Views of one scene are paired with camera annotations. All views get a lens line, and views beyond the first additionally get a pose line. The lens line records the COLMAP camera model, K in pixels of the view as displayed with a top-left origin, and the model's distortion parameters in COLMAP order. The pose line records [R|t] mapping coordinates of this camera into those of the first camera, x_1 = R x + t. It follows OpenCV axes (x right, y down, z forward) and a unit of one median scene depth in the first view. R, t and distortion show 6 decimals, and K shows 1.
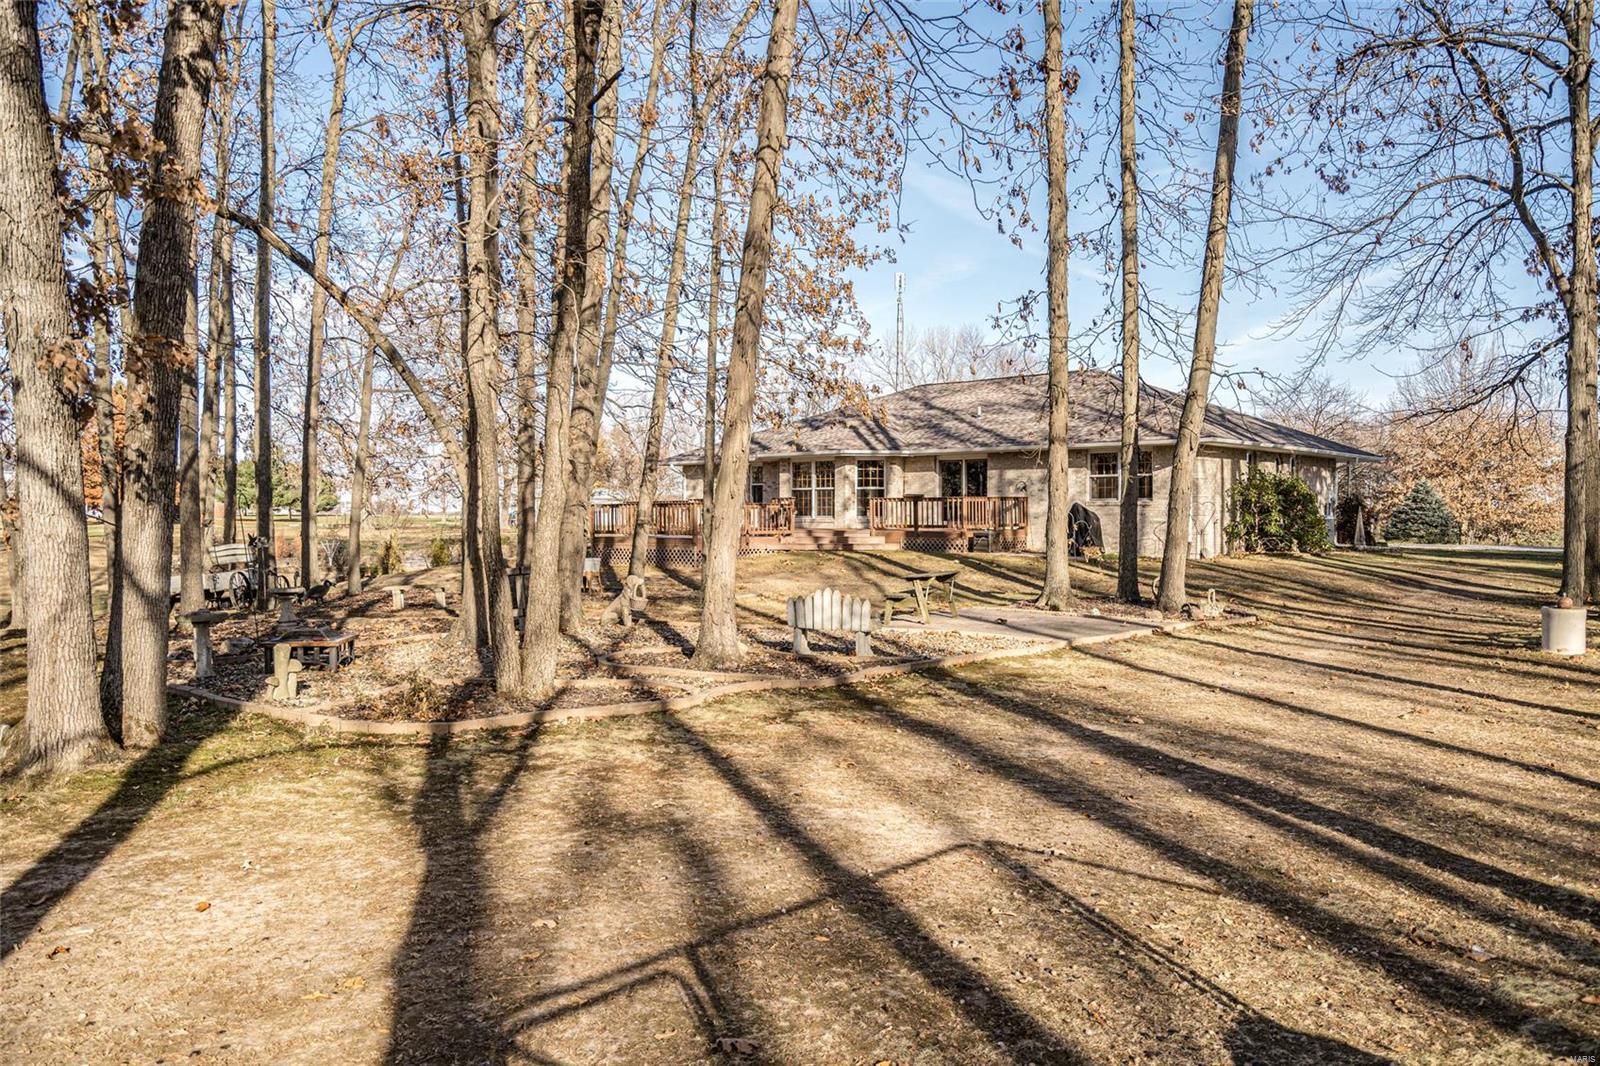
lens RADIAL K [[1190.1, 0, 798.4], [0, 1190.1, 555.7], [0, 0, 1]] dist [-0.001142, 0.001783]
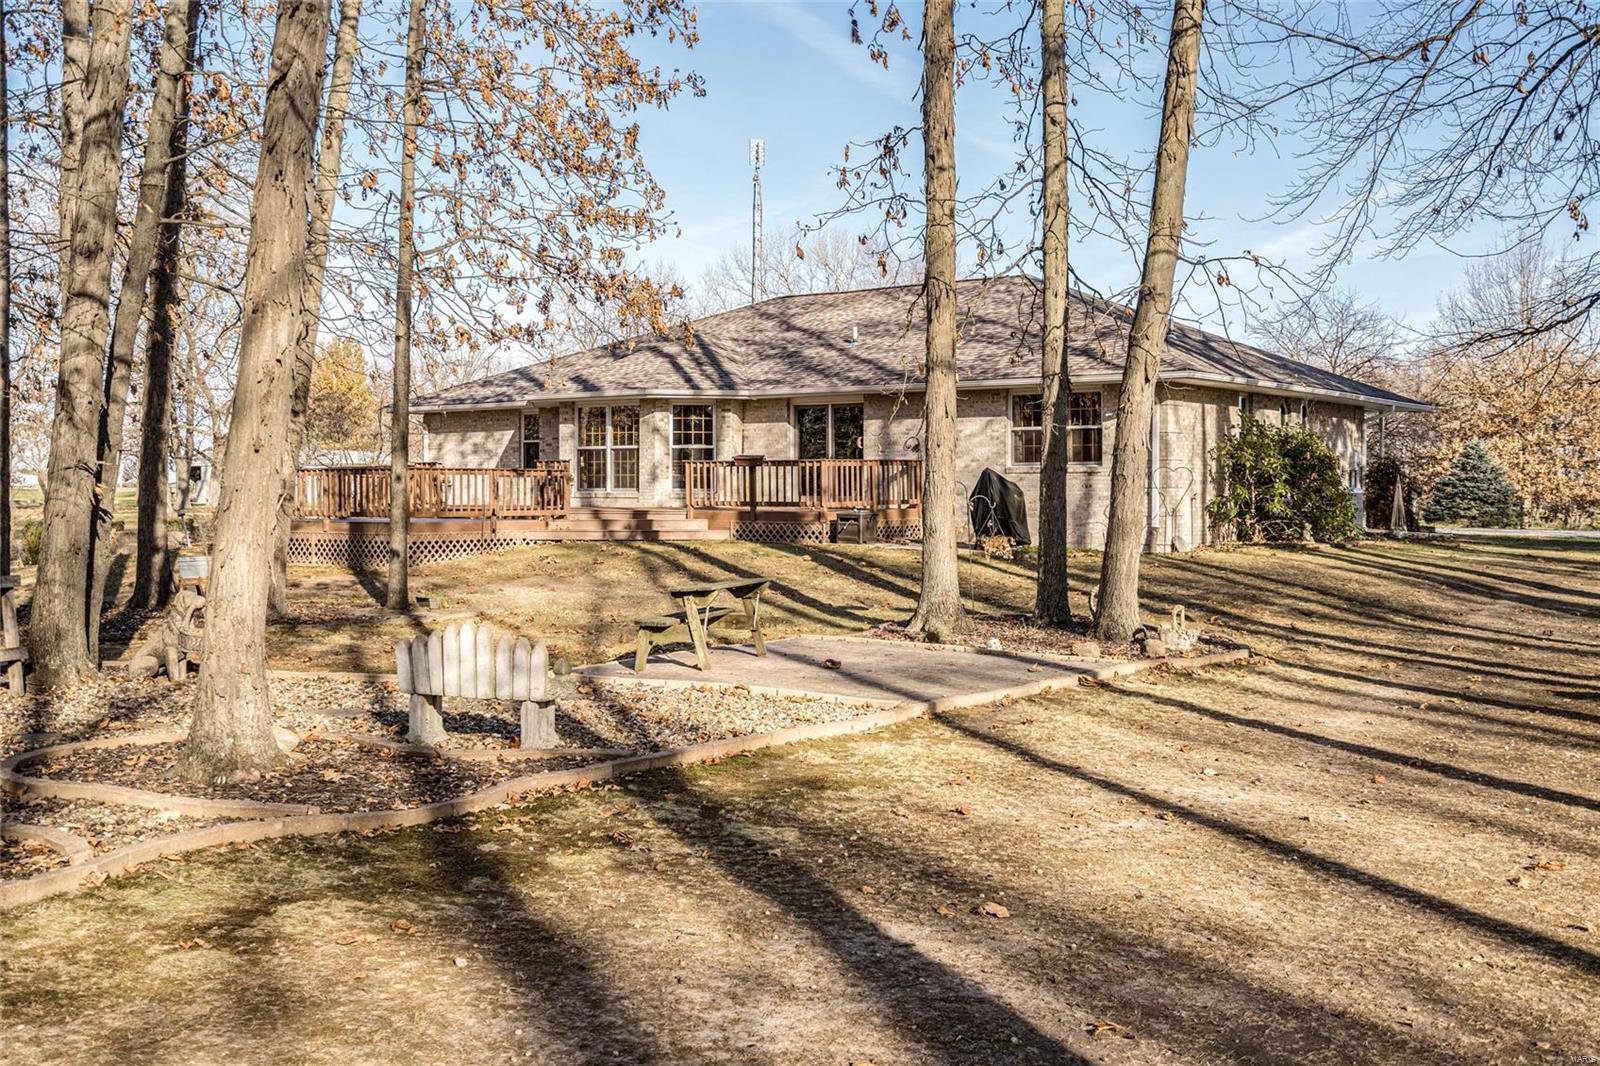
lens RADIAL K [[1602.2, 0, 800.0], [0, 1602.2, 533.0], [0, 0, 1]] dist [0.000014, -0.010982]
pose [[0.996060, -0.001856, 0.088661, 0.052021], [0.002388, 0.999980, -0.005900, -0.003624], [-0.088648, 0.006088, 0.996044, 0.126108]]
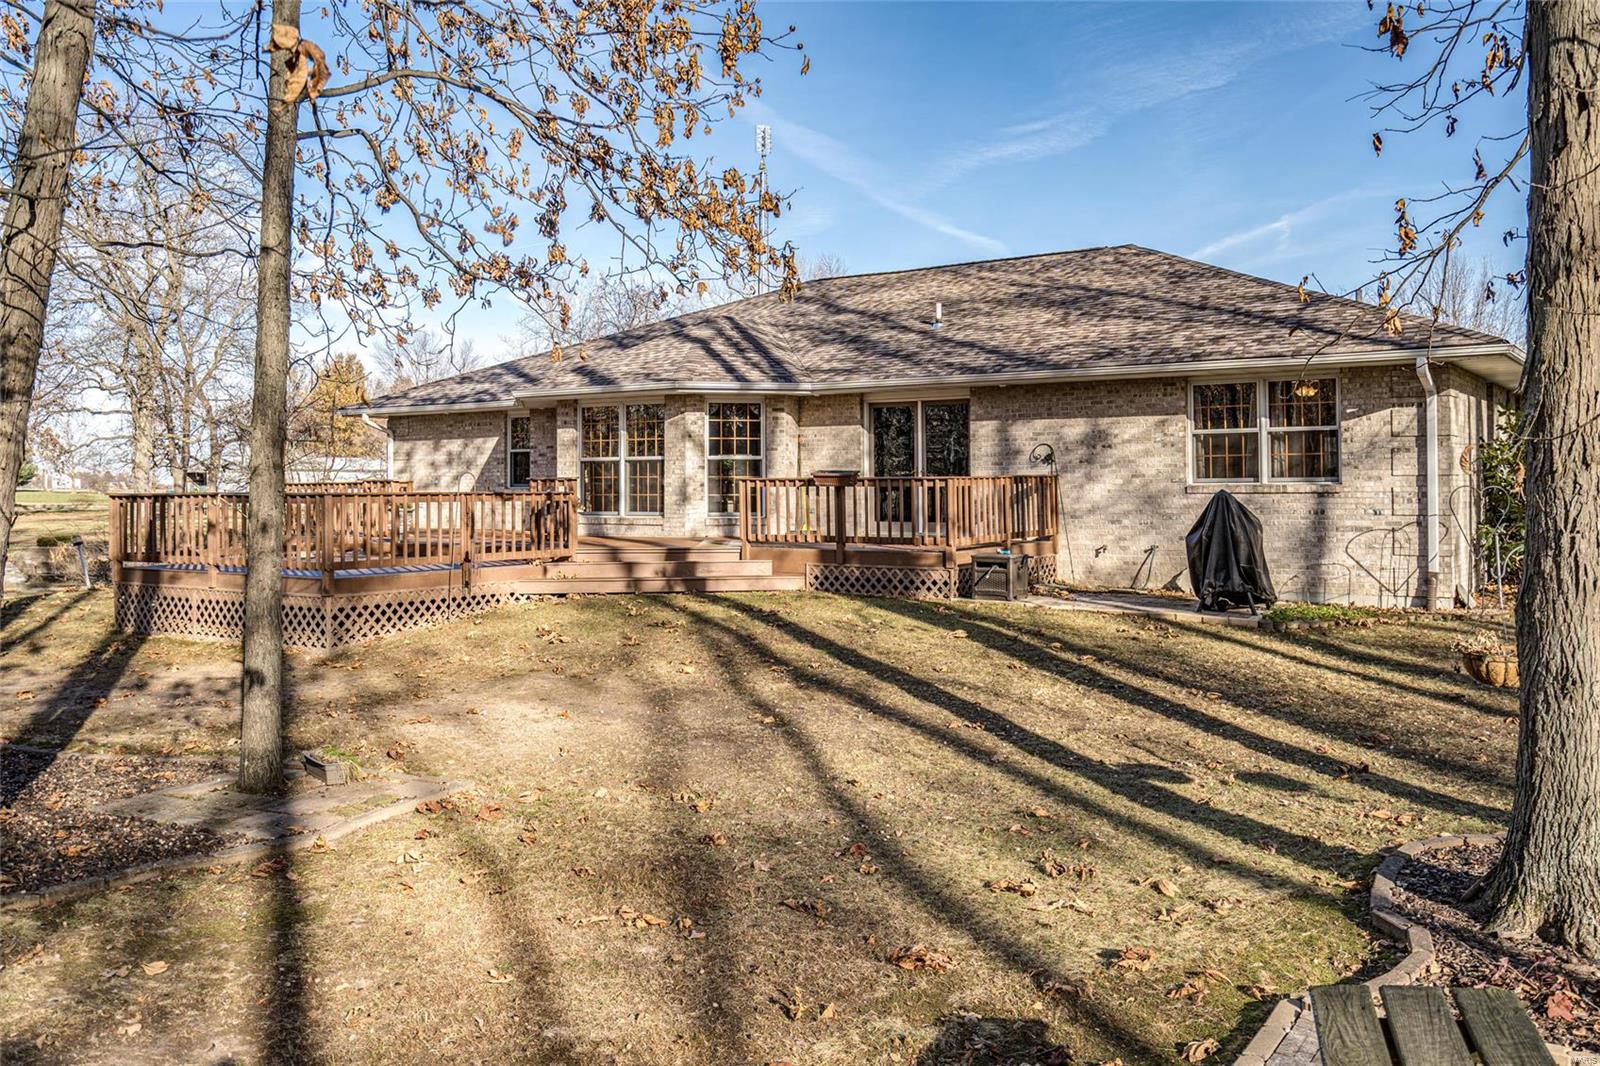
lens RADIAL K [[1340.9, 0, 800.2], [0, 1340.9, 470.3], [0, 0, 1]] dist [0.007743, 0.001742]
pose [[0.991208, -0.002452, 0.132289, 0.015674], [0.008585, 0.998913, -0.045811, -0.031651], [-0.132033, 0.046544, 0.990152, 0.548698]]
